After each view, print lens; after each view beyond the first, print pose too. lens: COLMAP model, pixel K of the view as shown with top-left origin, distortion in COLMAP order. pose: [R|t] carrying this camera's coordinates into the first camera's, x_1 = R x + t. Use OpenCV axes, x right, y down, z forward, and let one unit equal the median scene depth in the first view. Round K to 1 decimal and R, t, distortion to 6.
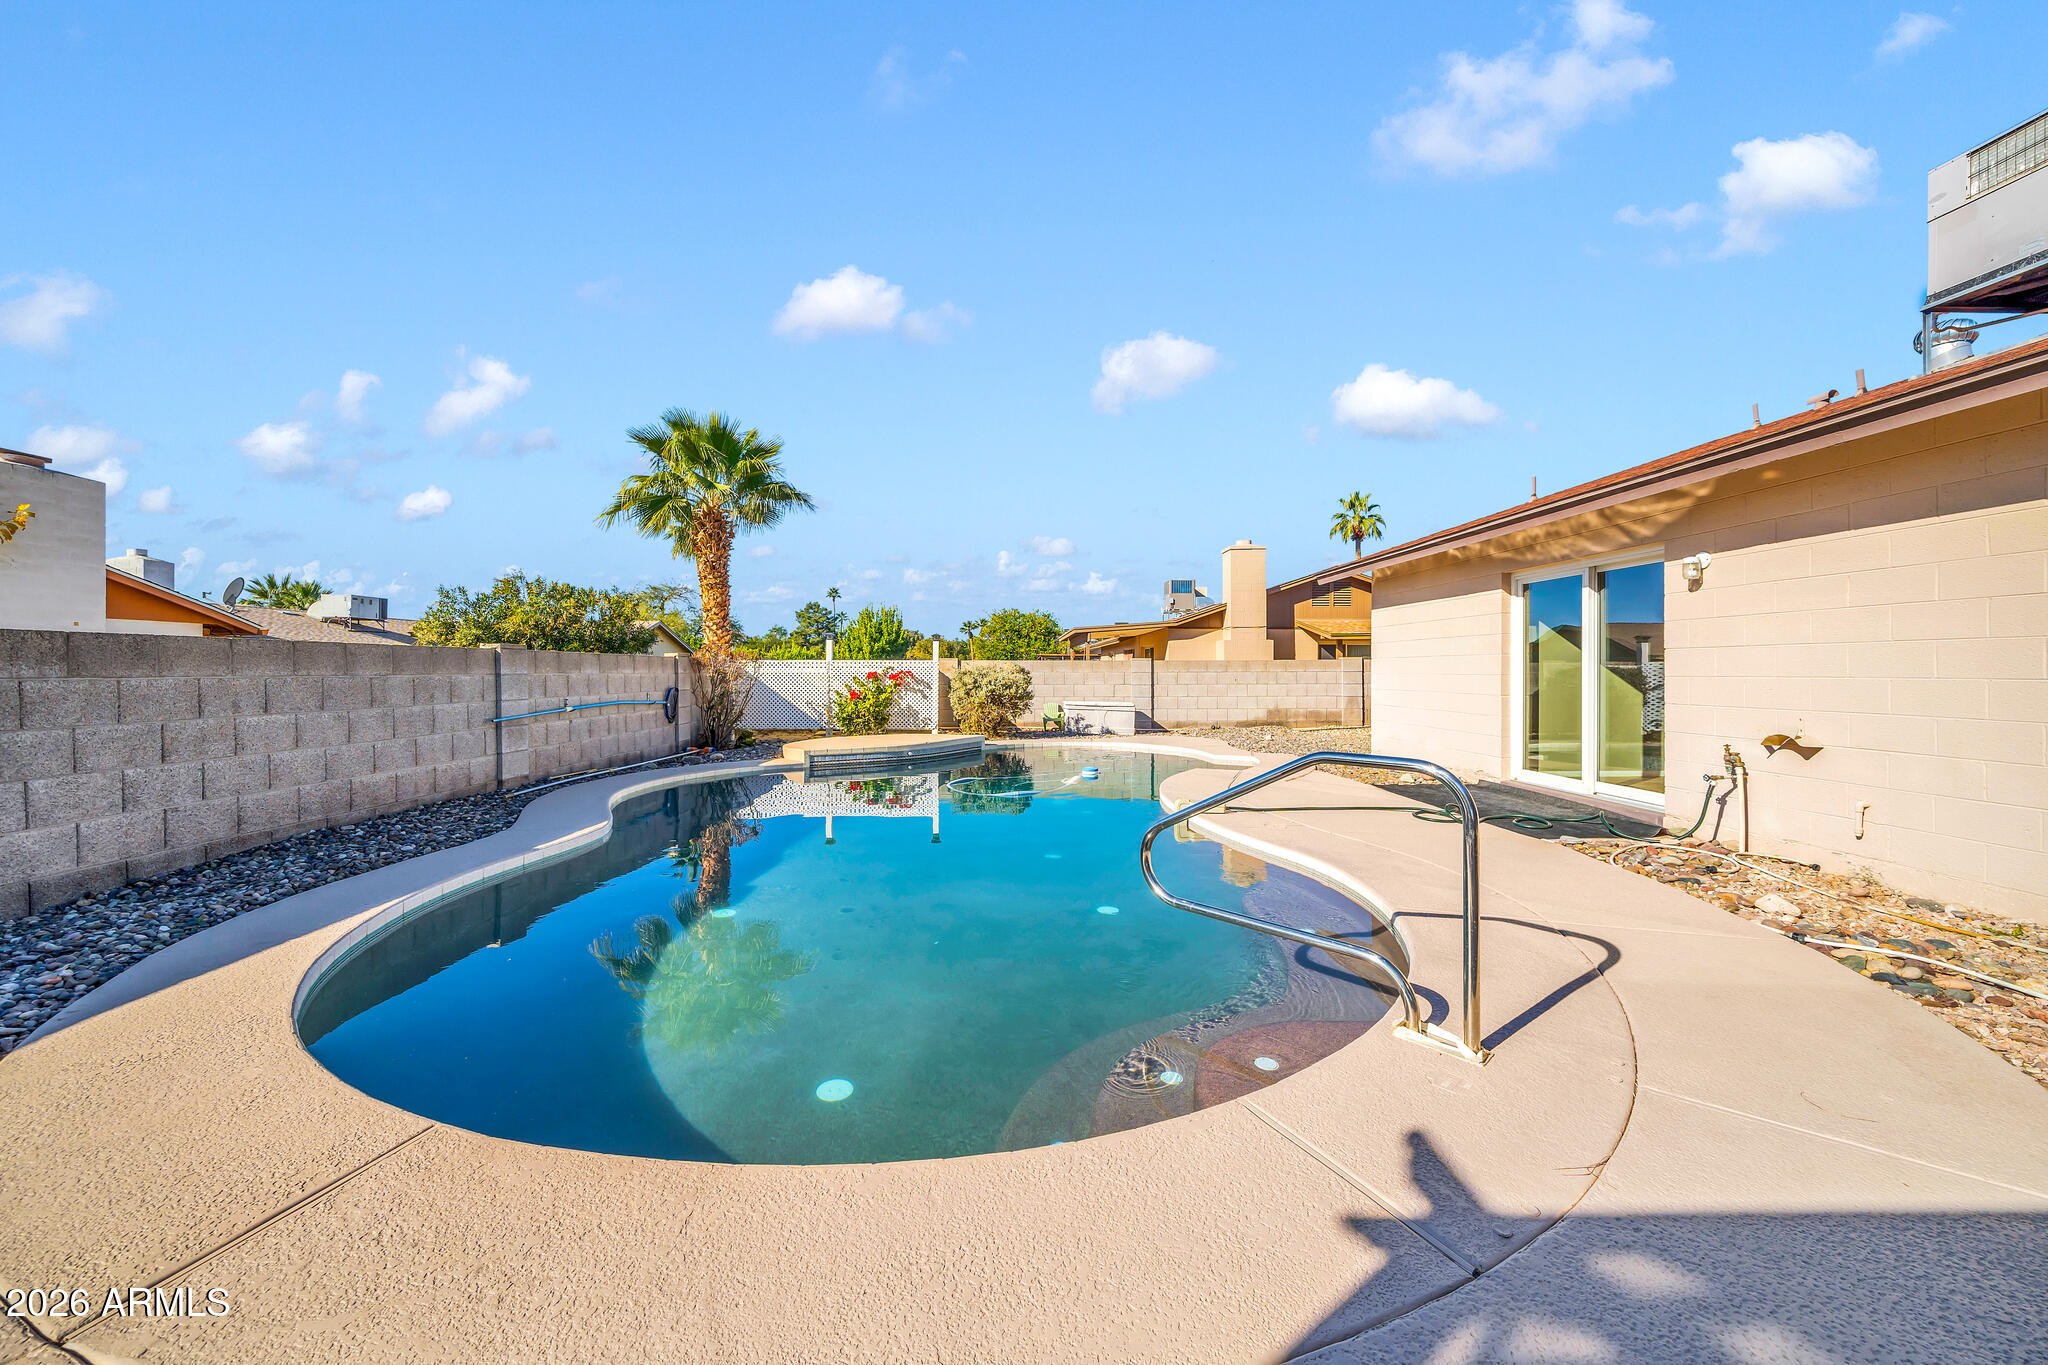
lens RADIAL K [[758.4, 0, 972.9], [0, 758.4, 676.5], [0, 0, 1]] dist [-0.001744, 0.000172]
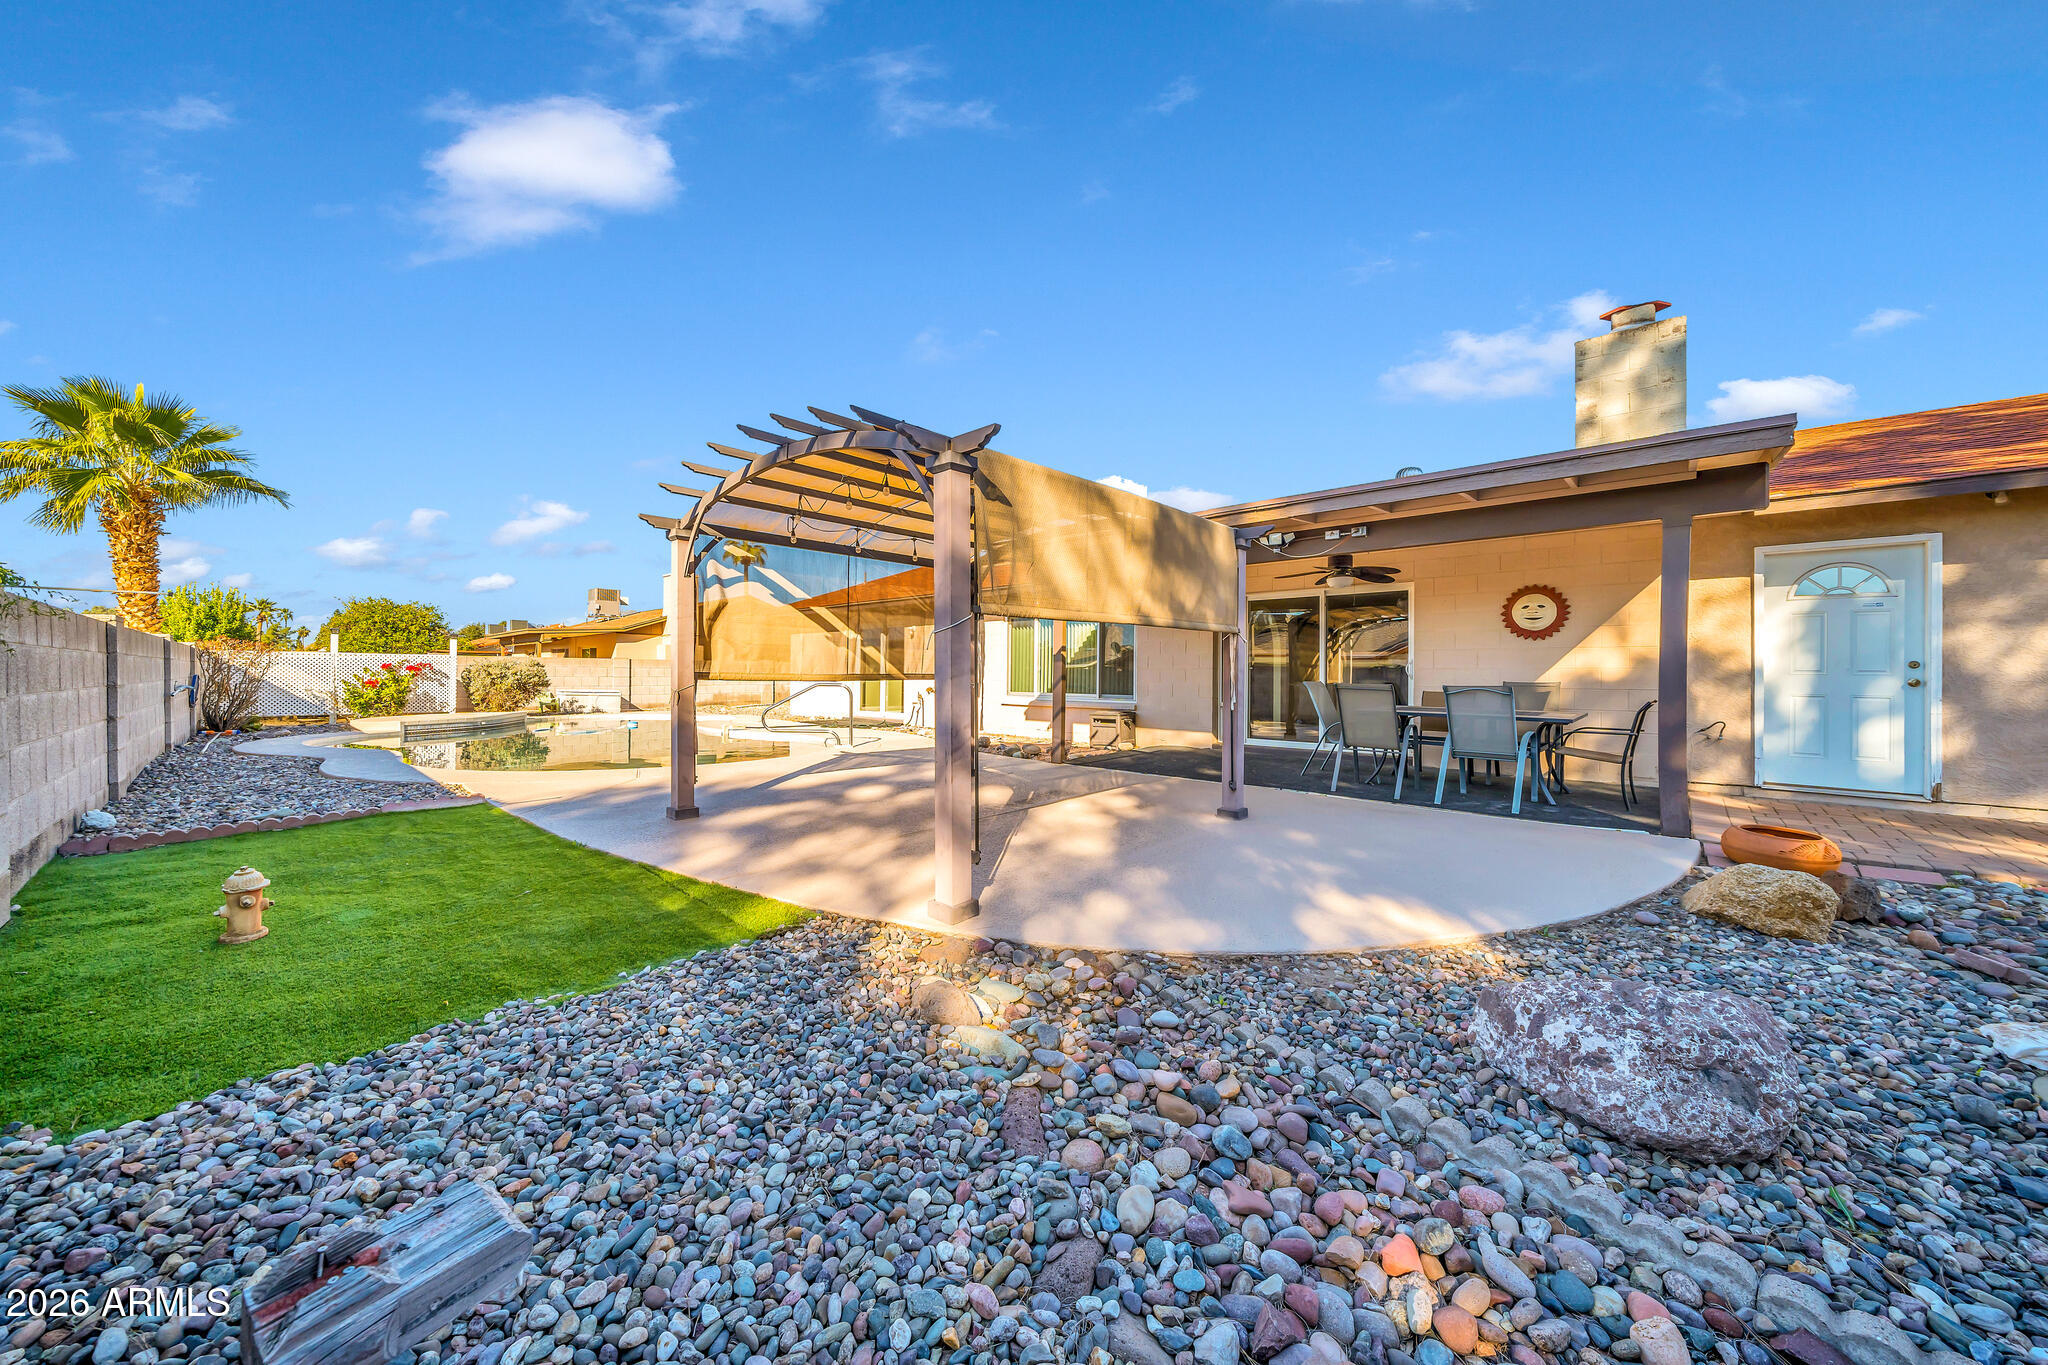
lens RADIAL K [[798.5, 0, 1028.1], [0, 798.5, 676.2], [0, 0, 1]] dist [-0.001324, -0.000156]
pose [[0.670586, 0.004820, 0.741816, -0.375062], [-0.002250, 0.999988, -0.004464, 0.016288], [-0.741828, 0.001325, 0.670588, -0.538301]]
